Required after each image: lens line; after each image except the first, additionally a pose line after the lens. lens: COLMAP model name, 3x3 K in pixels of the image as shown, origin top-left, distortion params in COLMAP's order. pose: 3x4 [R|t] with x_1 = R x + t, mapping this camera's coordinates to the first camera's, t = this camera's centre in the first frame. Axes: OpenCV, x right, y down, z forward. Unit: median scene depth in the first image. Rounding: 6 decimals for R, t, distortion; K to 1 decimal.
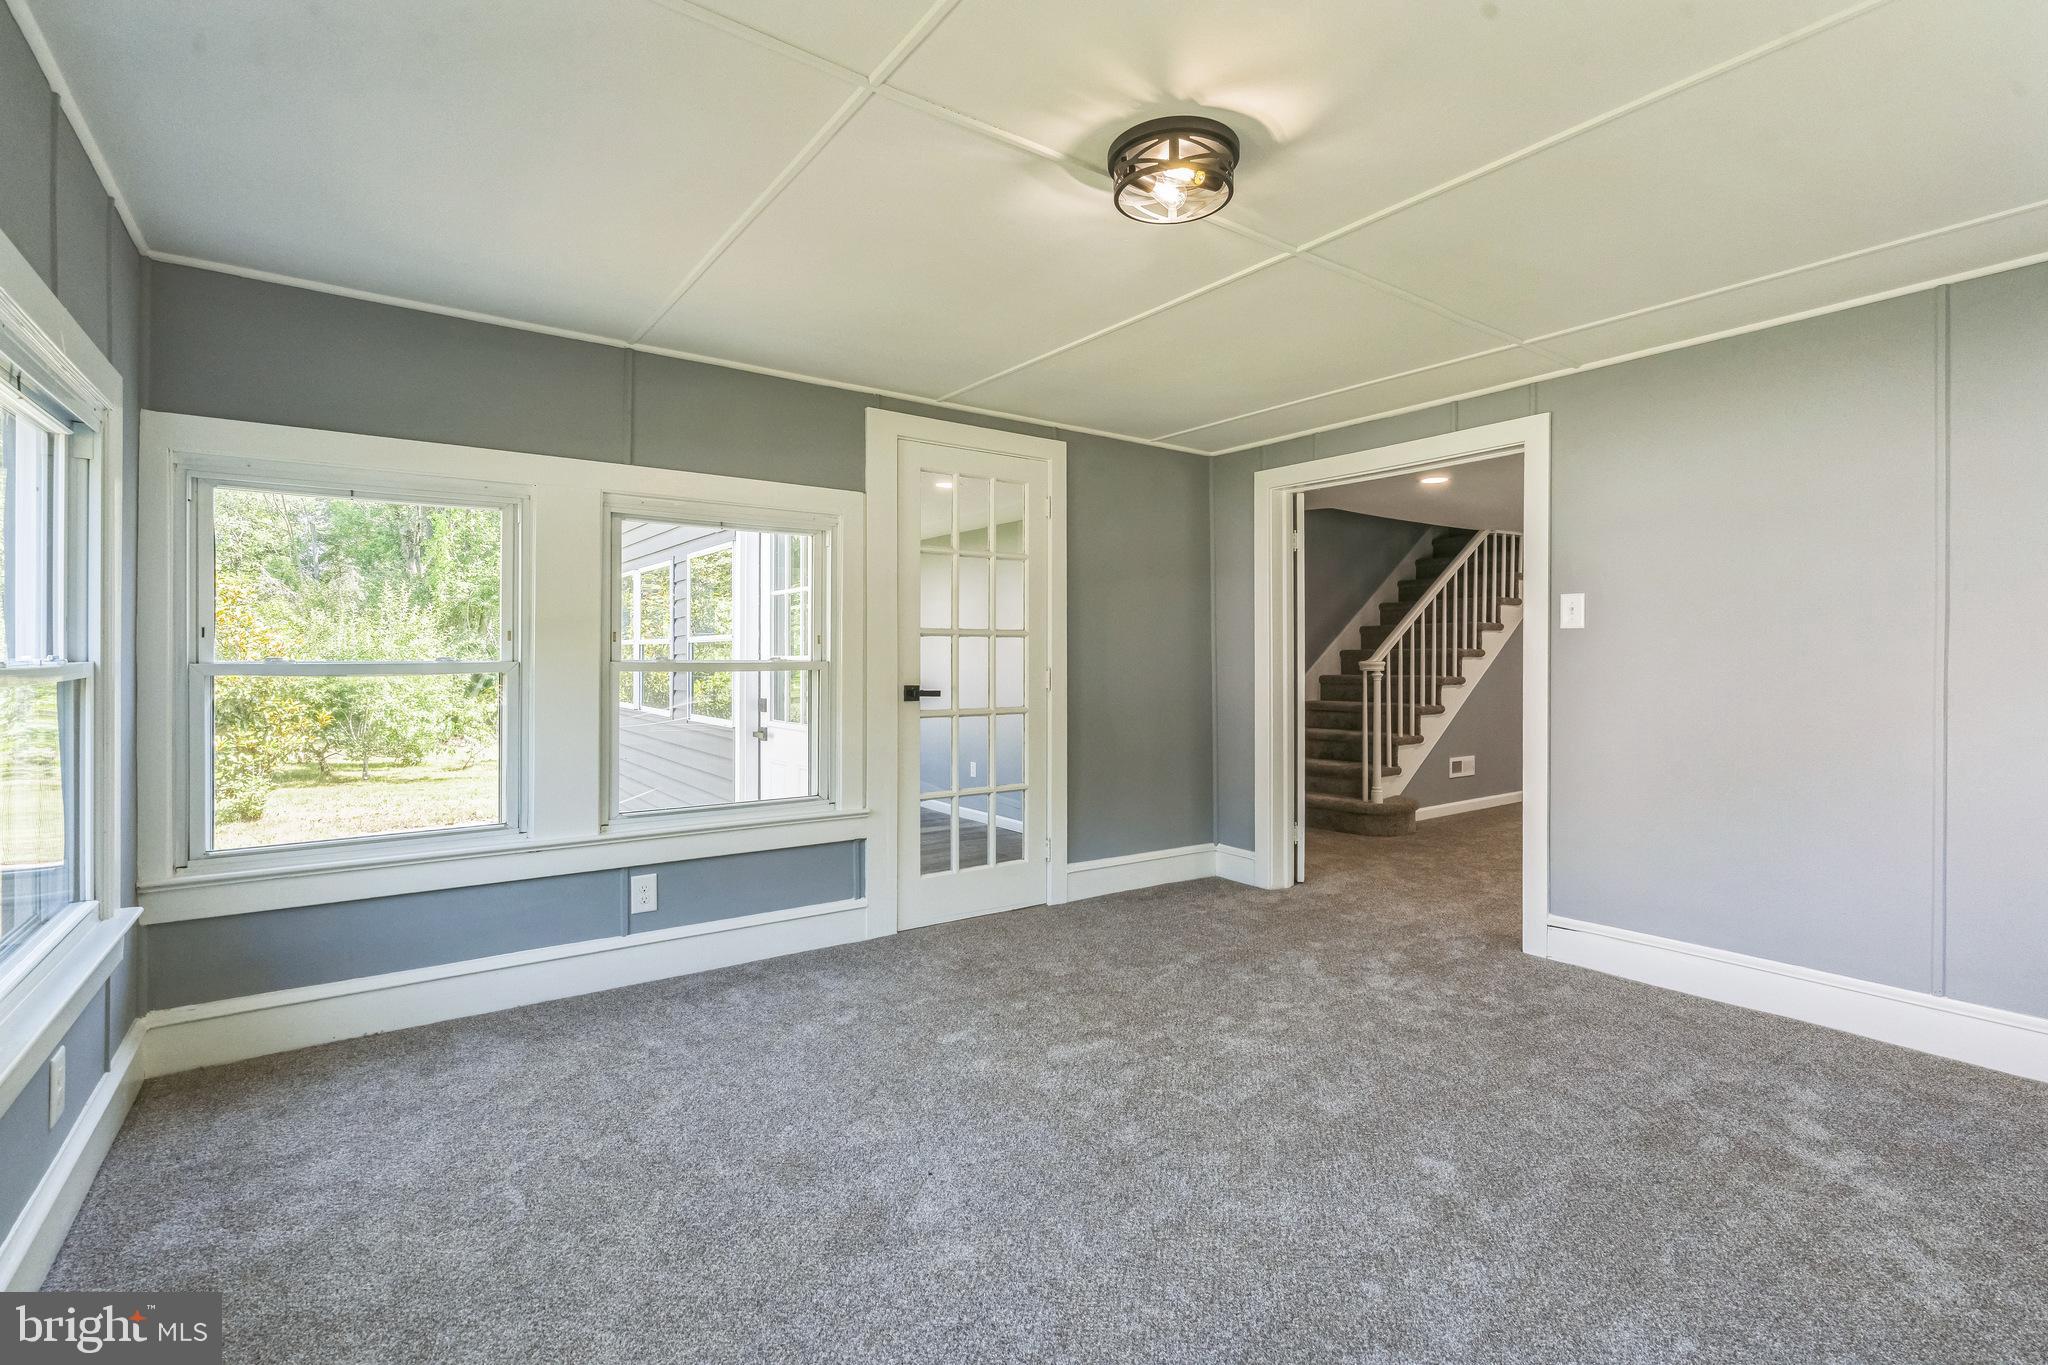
lens RADIAL K [[931.1, 0, 1018.2], [0, 931.1, 667.5], [0, 0, 1]] dist [0.000965, 0.001032]
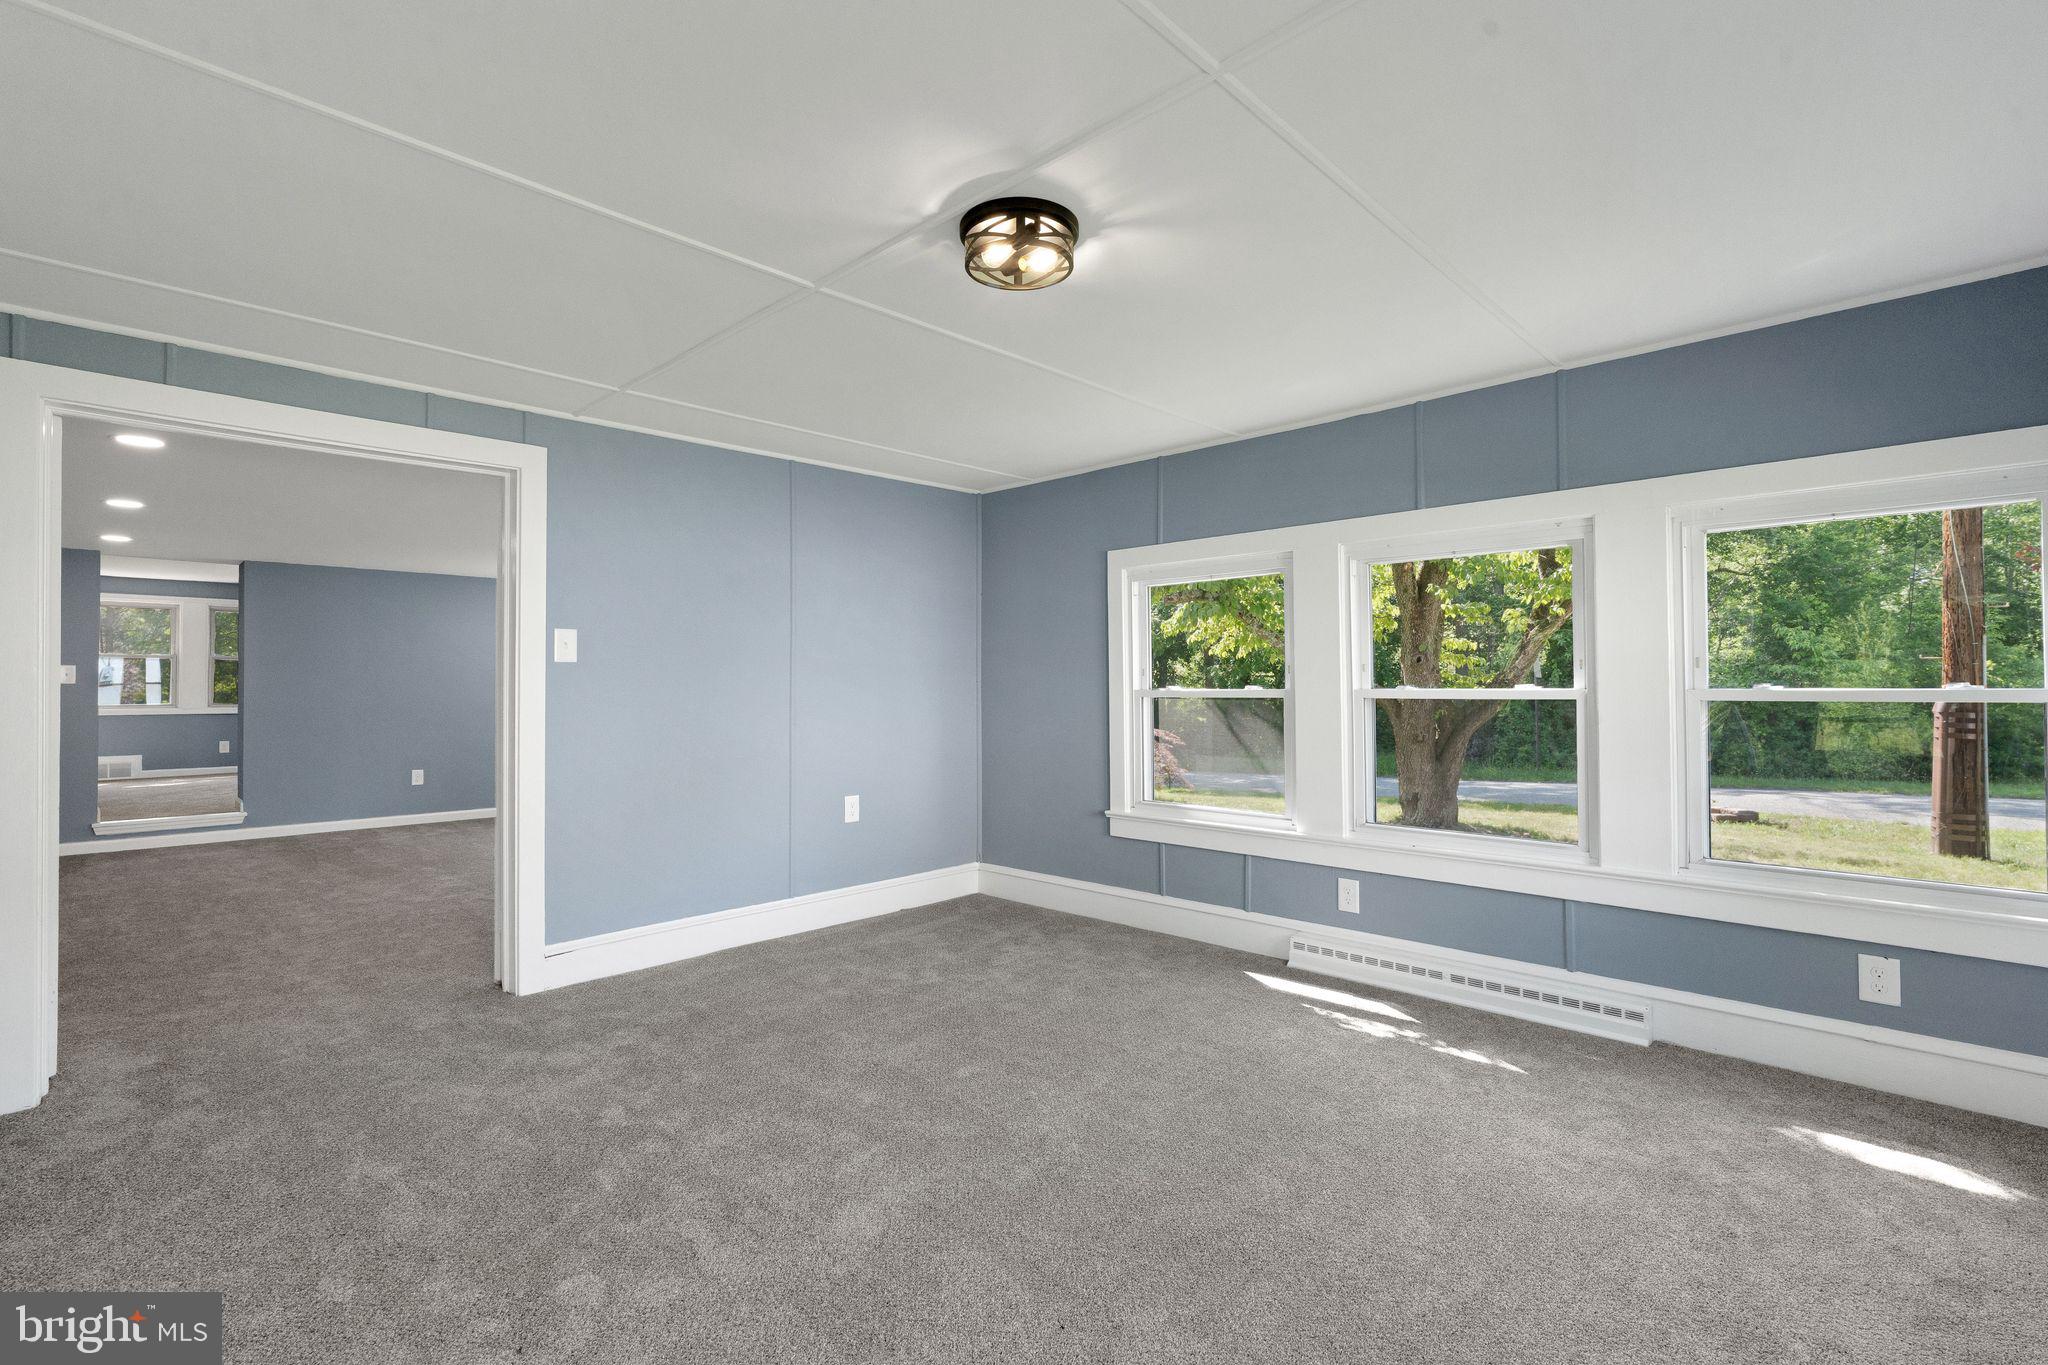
lens RADIAL K [[931.1, 0, 1014.9], [0, 931.1, 676.7], [0, 0, 1]] dist [0.000965, 0.001032]
pose [[-0.169342, 0.008340, 0.985522, -0.527330], [0.016192, 0.999853, -0.005679, -0.011834], [-0.985424, 0.014996, -0.169452, 0.692115]]
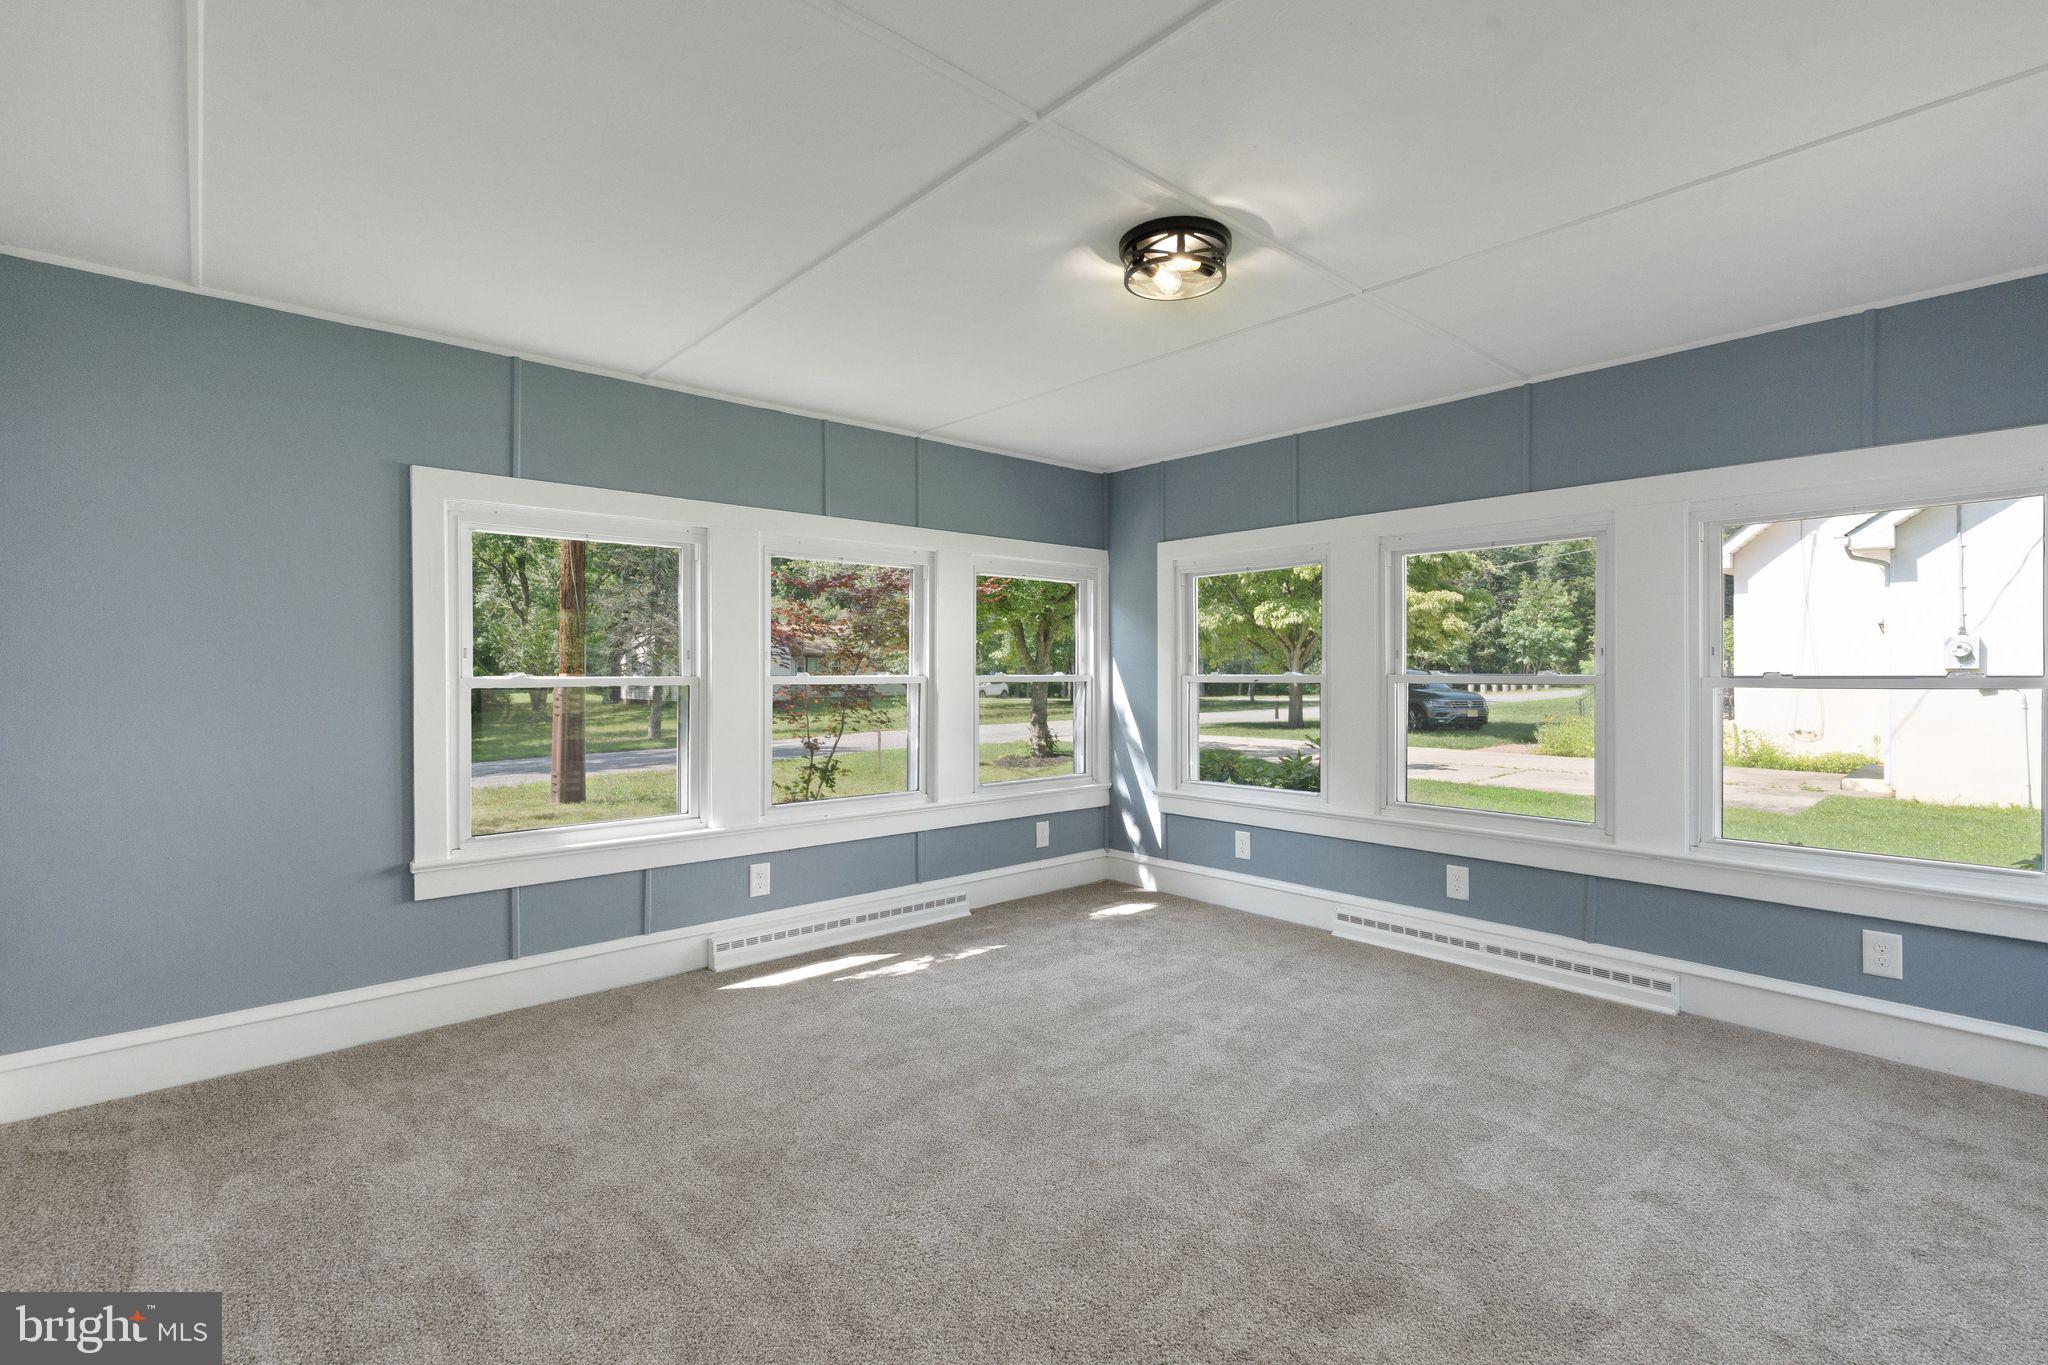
lens RADIAL K [[931.1, 0, 1018.4], [0, 931.1, 674.3], [0, 0, 1]] dist [0.000965, 0.001032]
pose [[-0.995566, -0.001498, -0.094054, 0.269238], [-0.002947, 0.999879, 0.015275, -0.017109], [0.094020, 0.015484, -0.995450, 1.245100]]
